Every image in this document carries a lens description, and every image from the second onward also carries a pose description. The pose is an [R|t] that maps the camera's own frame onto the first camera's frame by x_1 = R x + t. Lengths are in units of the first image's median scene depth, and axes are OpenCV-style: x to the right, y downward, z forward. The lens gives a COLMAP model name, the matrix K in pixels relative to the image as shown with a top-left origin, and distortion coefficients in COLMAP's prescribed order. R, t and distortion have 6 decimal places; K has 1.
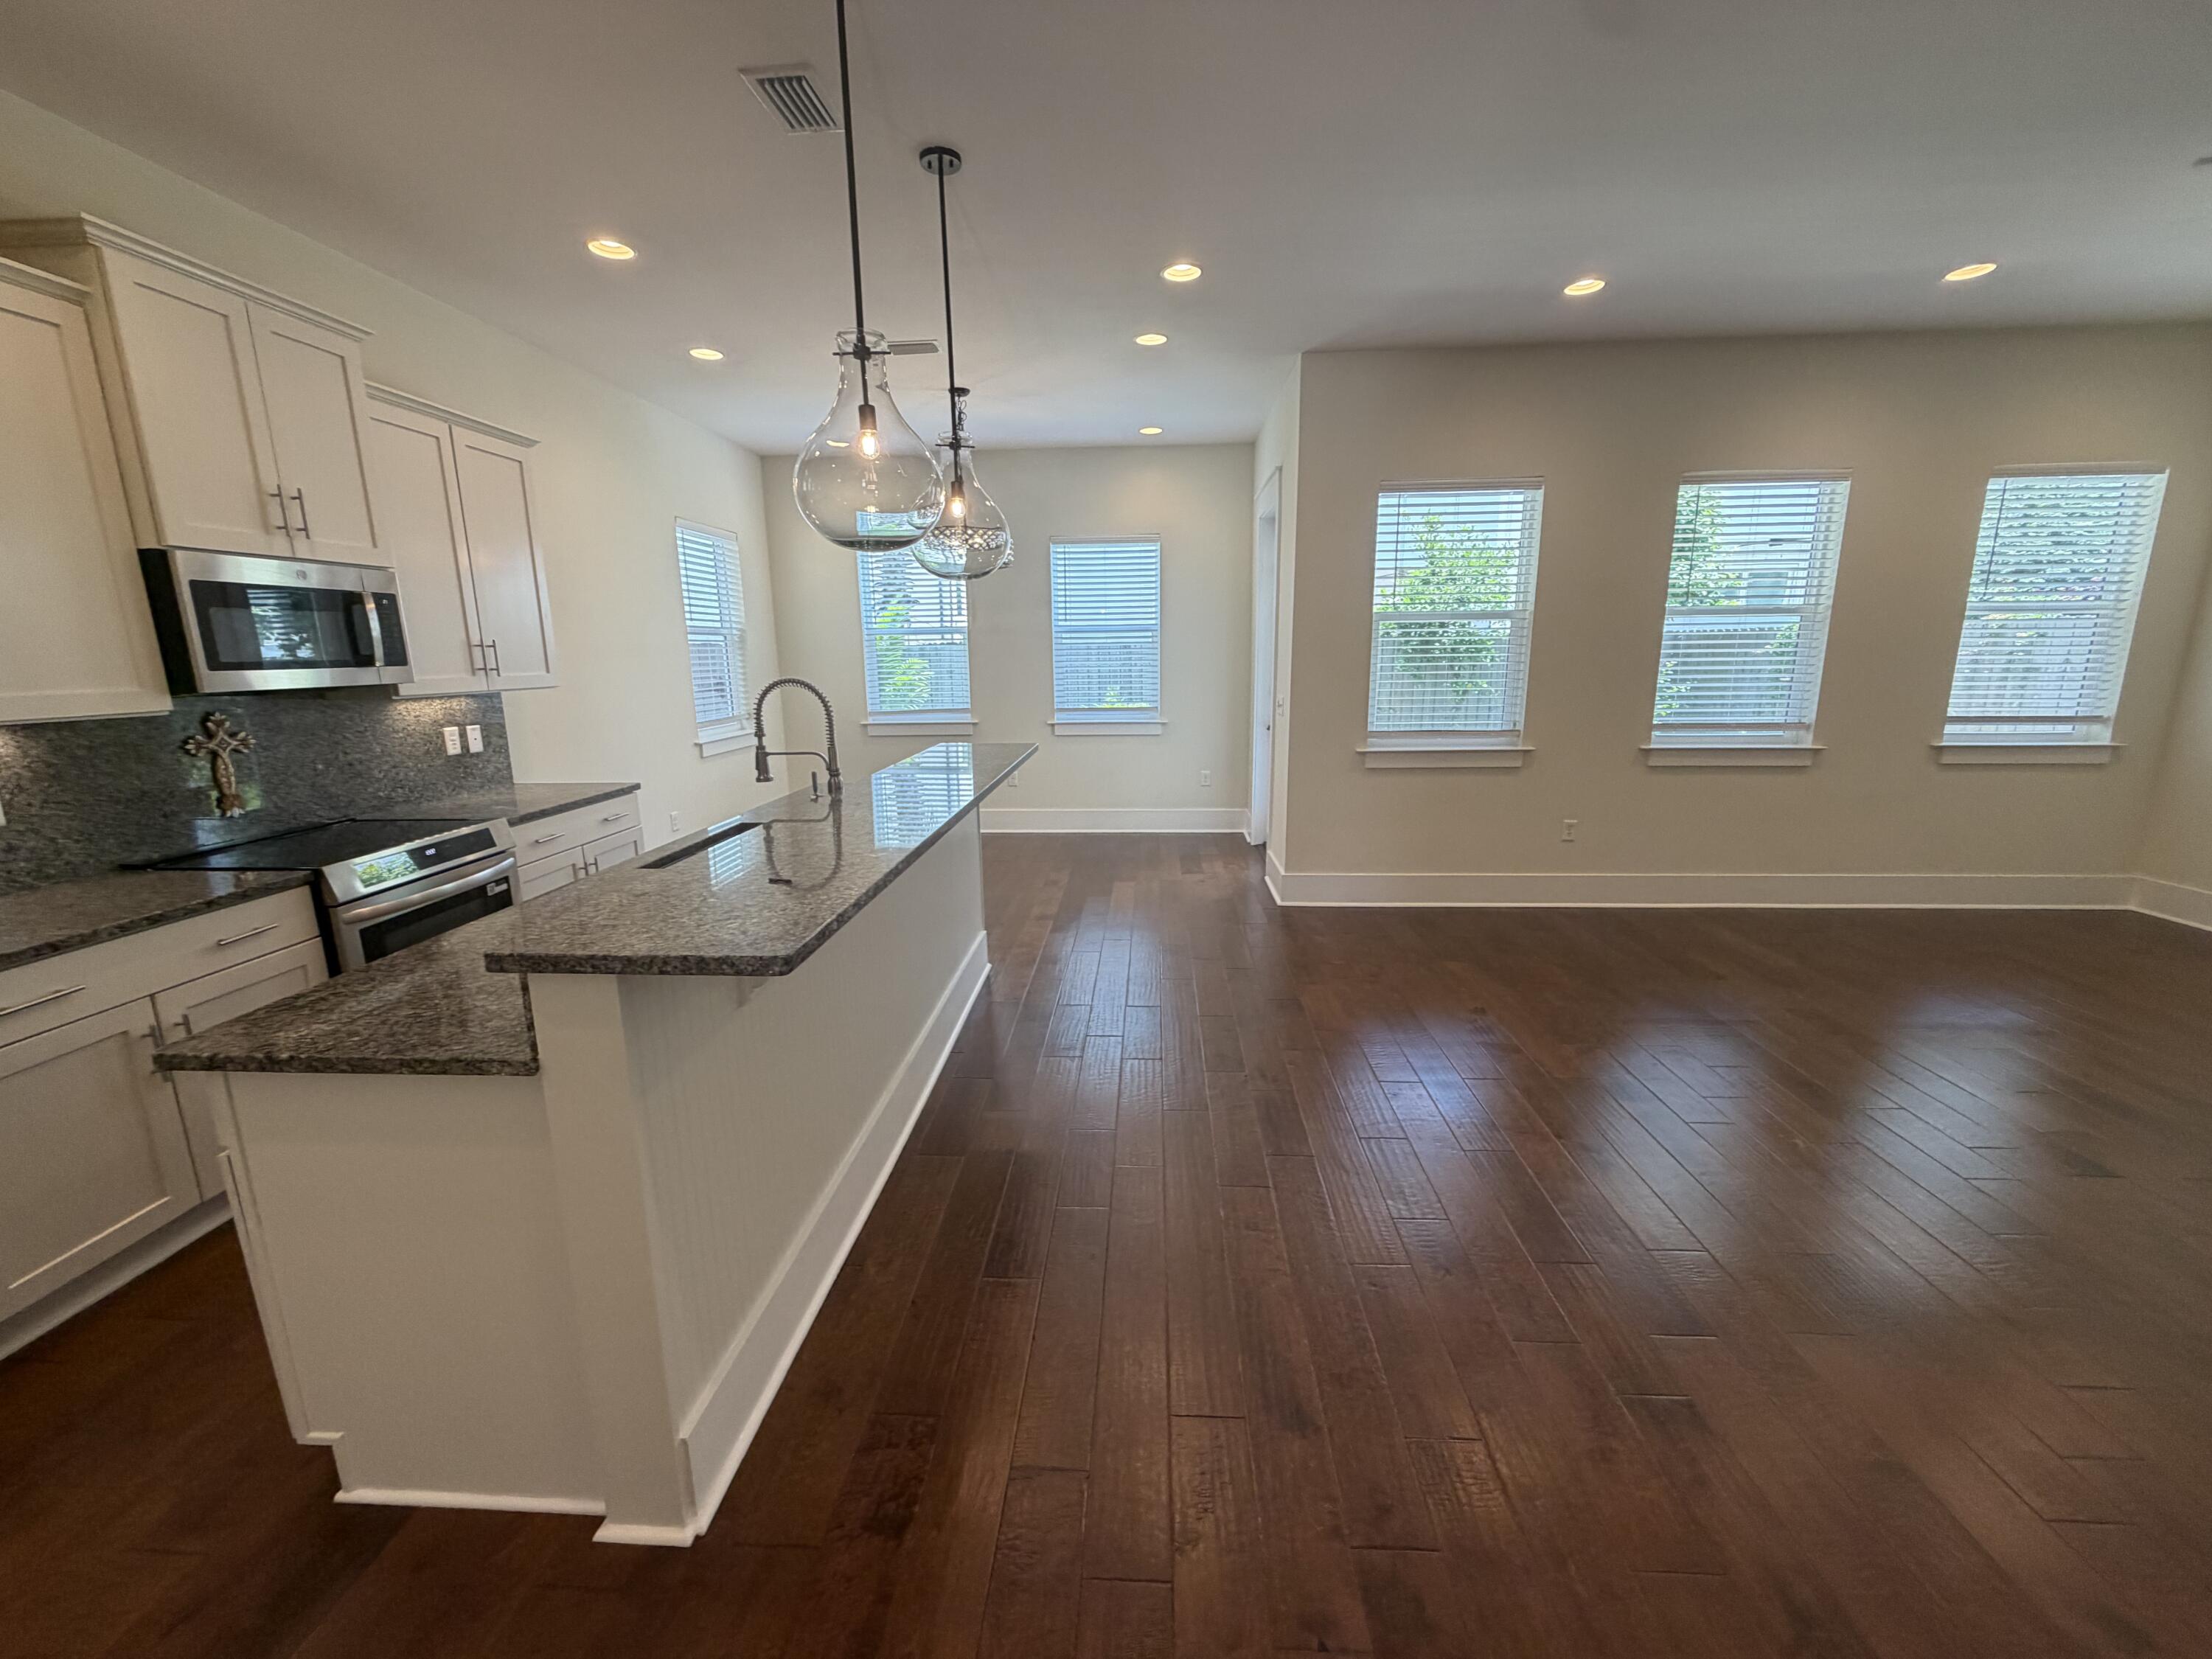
lens RADIAL K [[880.8, 0, 1102.3], [0, 880.8, 829.0], [0, 0, 1]] dist [0.000006, -0.000123]
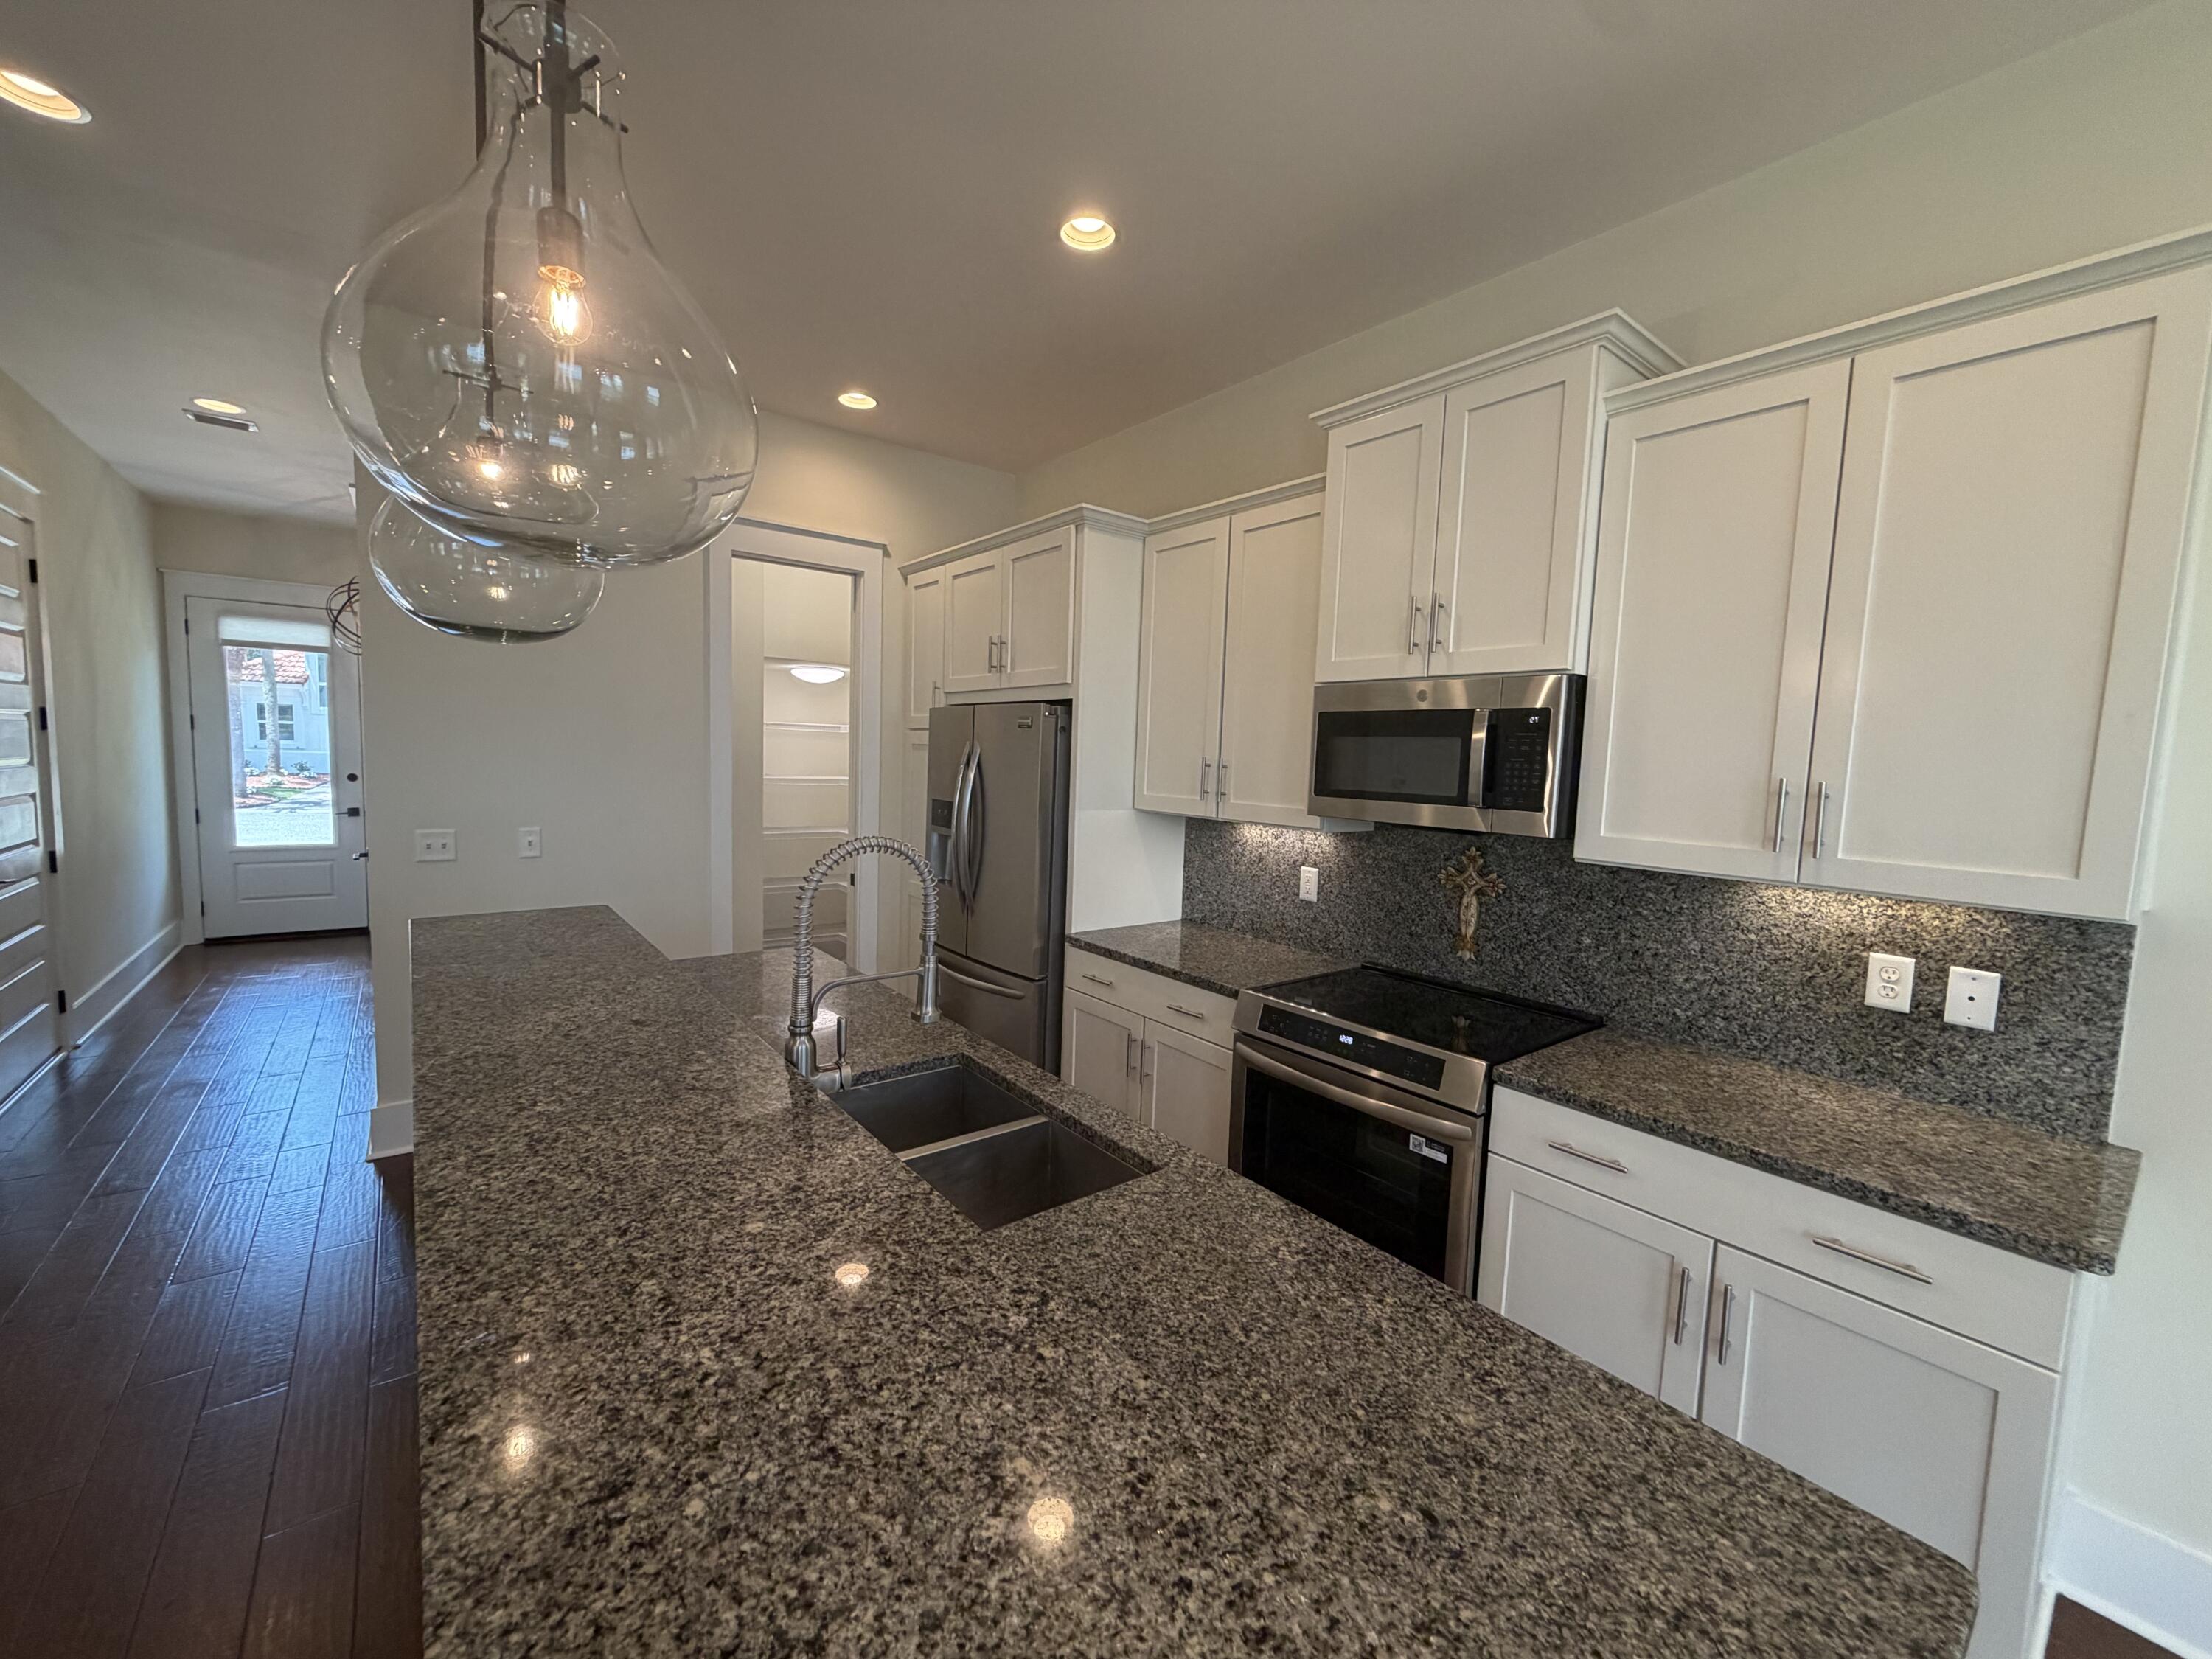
lens RADIAL K [[880.8, 0, 1100.5], [0, 880.8, 829.1], [0, 0, 1]] dist [0.000006, -0.000123]
pose [[-0.751436, 0.042121, -0.658460, -0.072493], [-0.158603, 0.957168, 0.242227, -0.213199], [0.640460, 0.286452, -0.712570, 0.957538]]
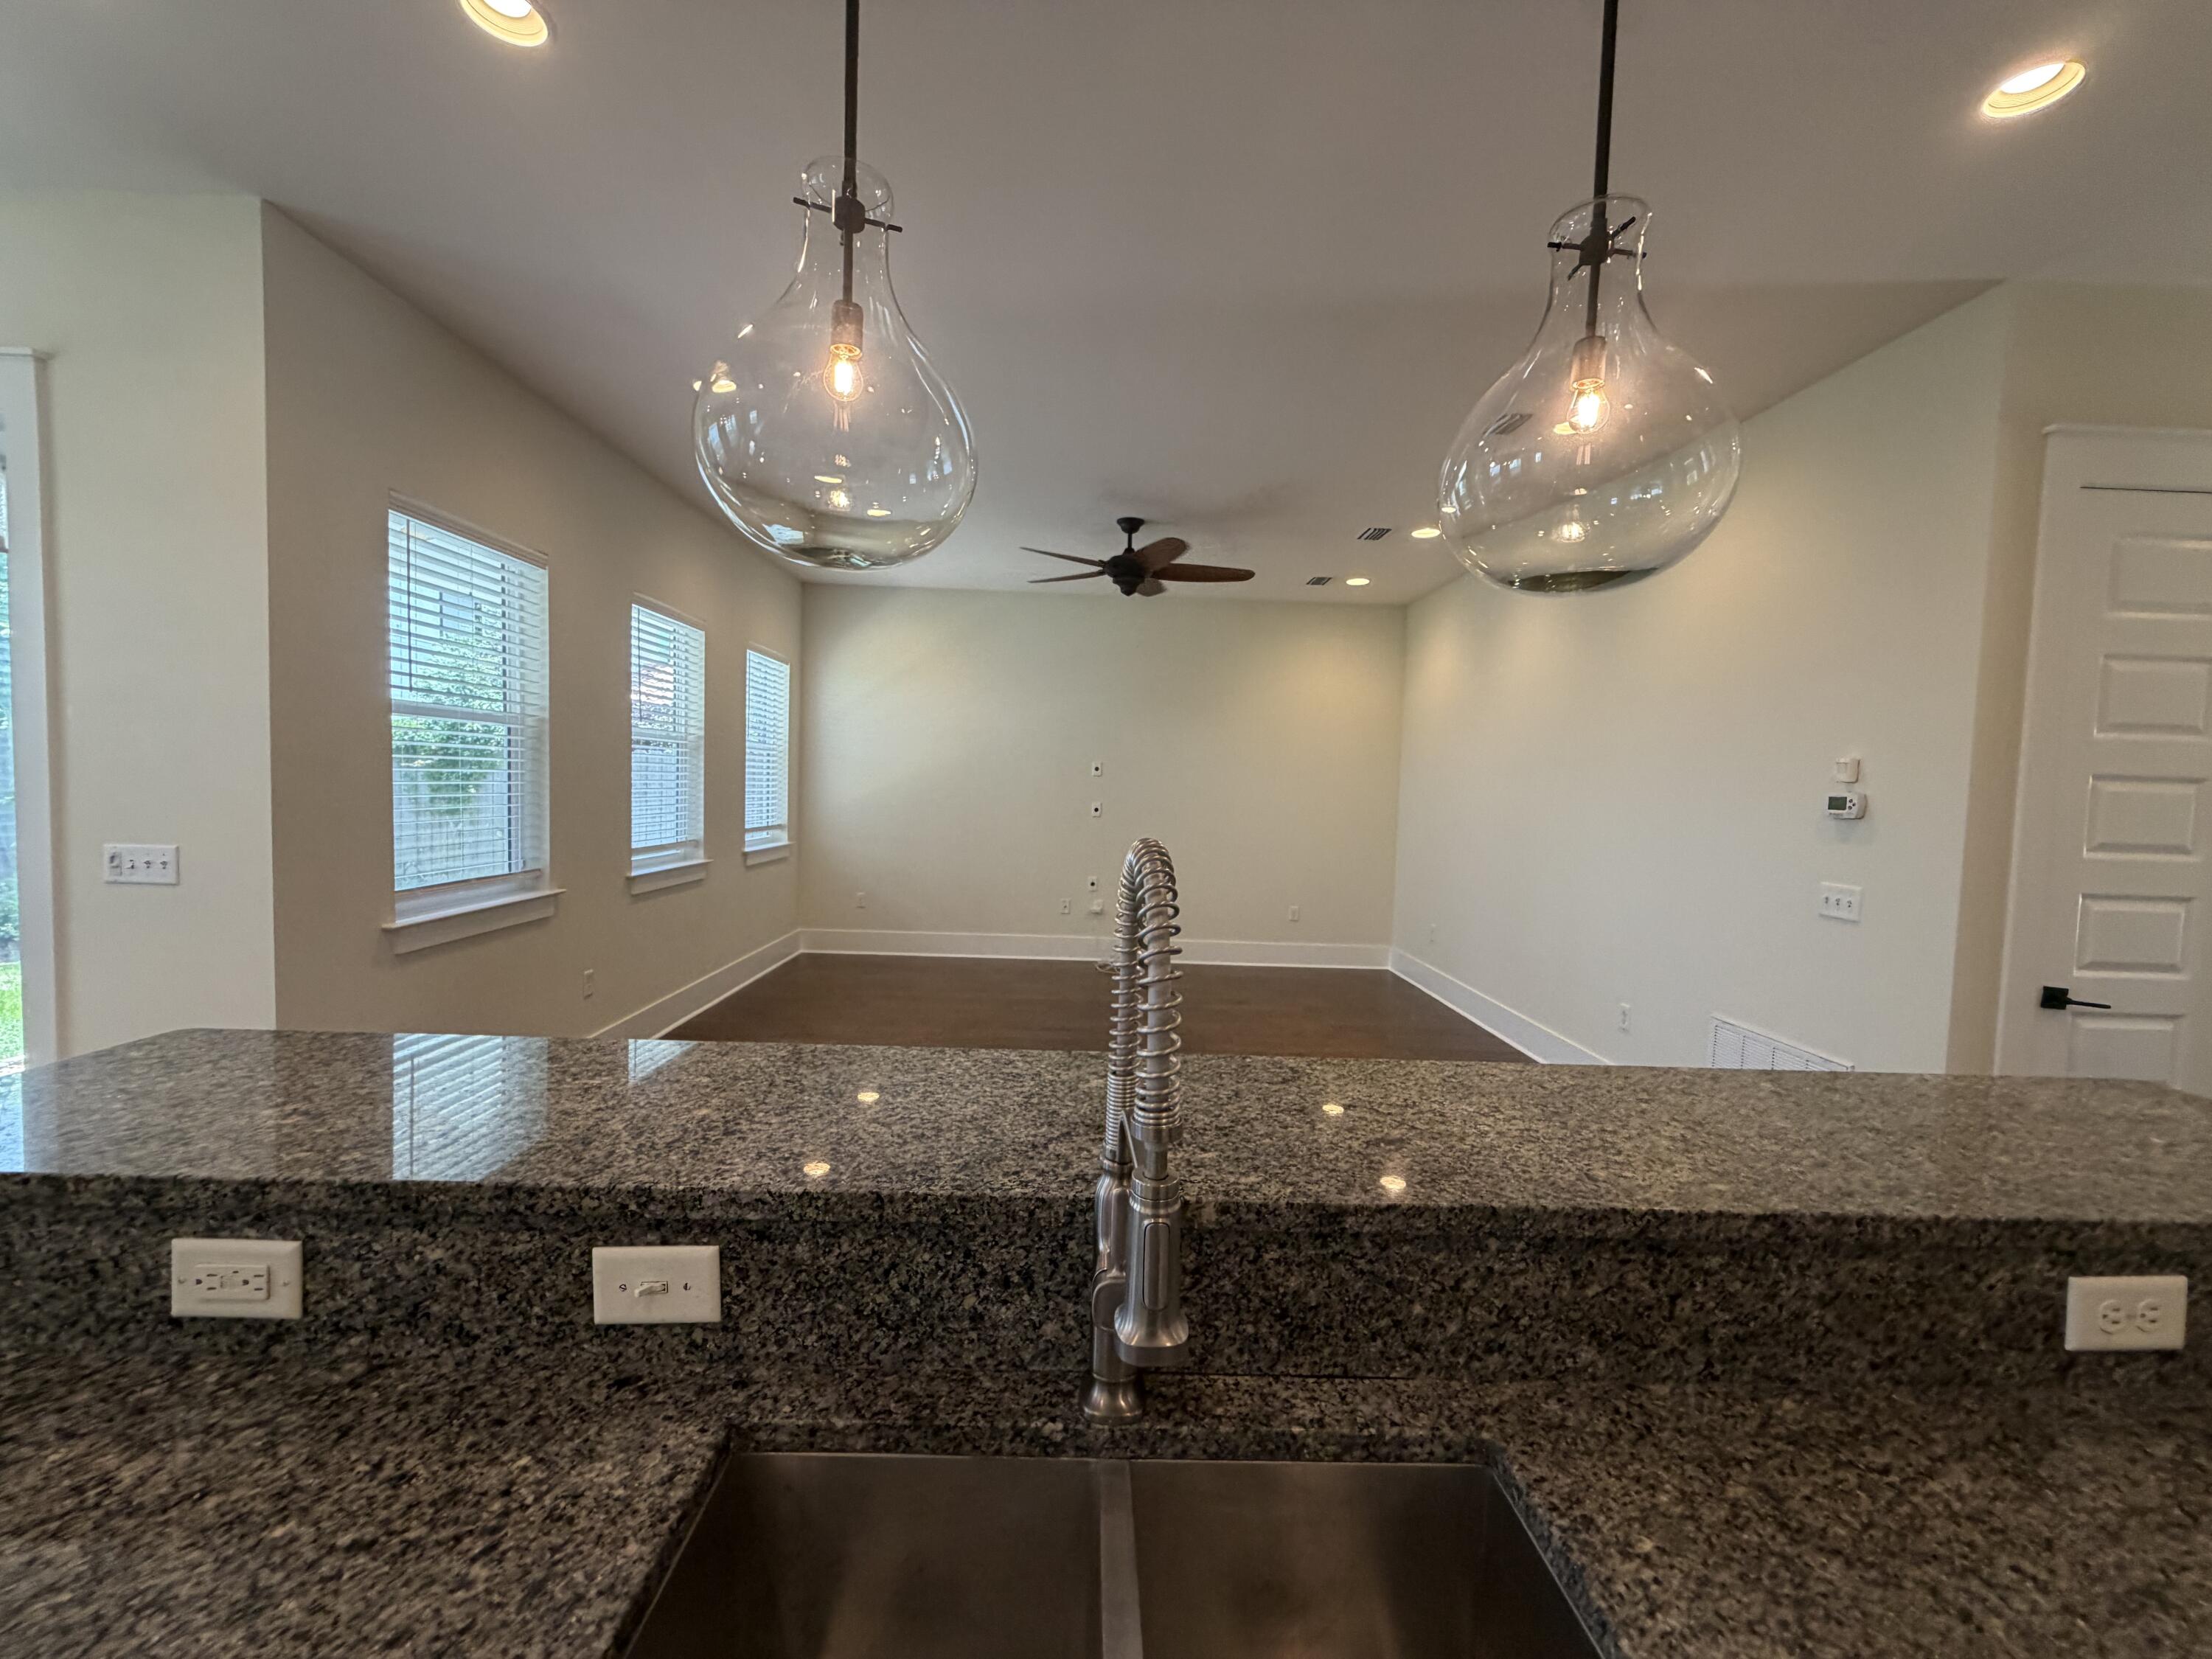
lens RADIAL K [[880.8, 0, 1099.8], [0, 880.8, 834.0], [0, 0, 1]] dist [0.000006, -0.000123]
pose [[-0.073919, -0.045334, 0.996233, -0.391421], [0.168589, 0.984020, 0.057287, -0.124015], [-0.982911, 0.172189, -0.065095, 0.673135]]
